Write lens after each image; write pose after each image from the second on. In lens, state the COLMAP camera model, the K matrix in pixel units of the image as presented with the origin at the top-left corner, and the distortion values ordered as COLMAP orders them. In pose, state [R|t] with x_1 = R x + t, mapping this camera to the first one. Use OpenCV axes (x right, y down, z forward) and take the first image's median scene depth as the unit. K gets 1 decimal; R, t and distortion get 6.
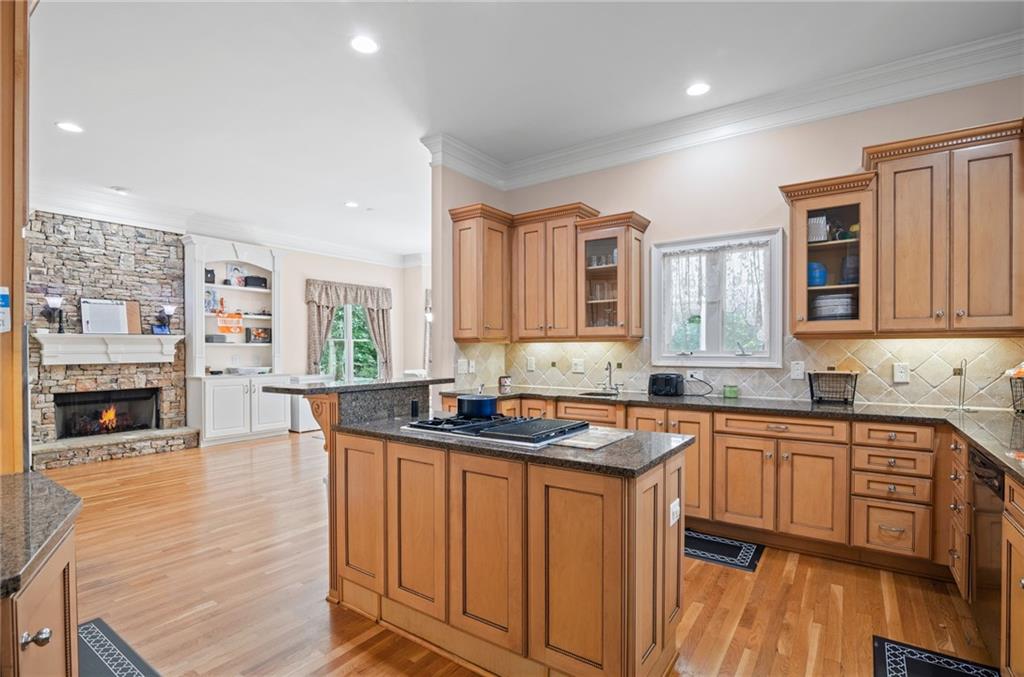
lens RADIAL K [[488.0, 0, 509.9], [0, 488.0, 348.4], [0, 0, 1]] dist [-0.014440, -0.000289]
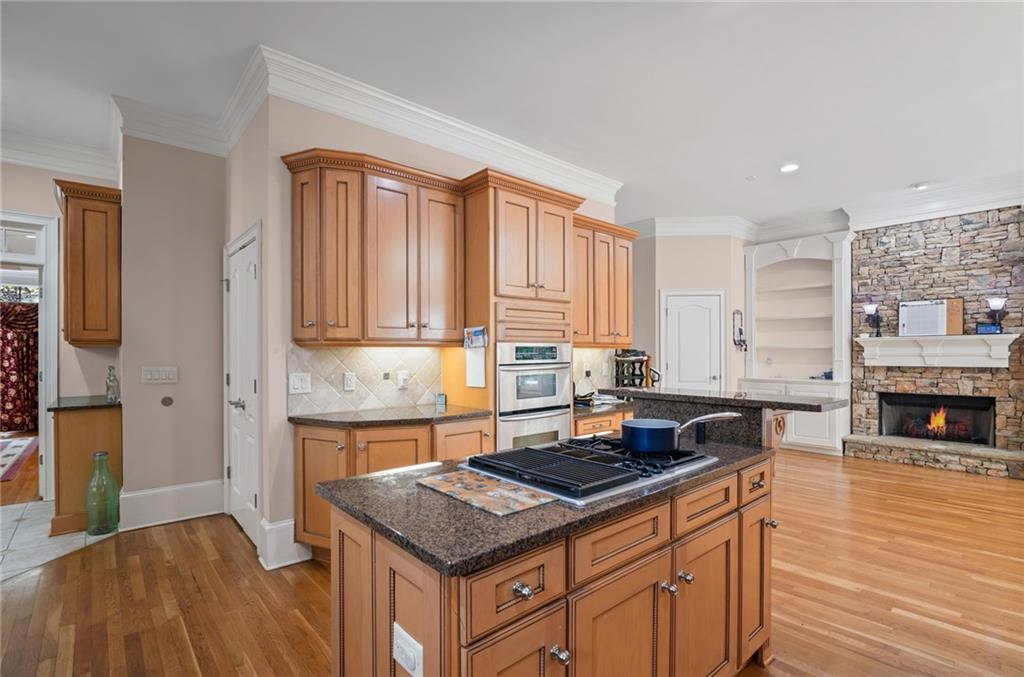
lens RADIAL K [[488.0, 0, 528.4], [0, 488.0, 349.4], [0, 0, 1]] dist [-0.014440, -0.000289]
pose [[-0.220723, -0.003136, -0.975331, 0.286496], [0.003593, 0.999985, -0.004028, -0.001714], [0.975330, -0.004393, -0.220709, 0.438807]]
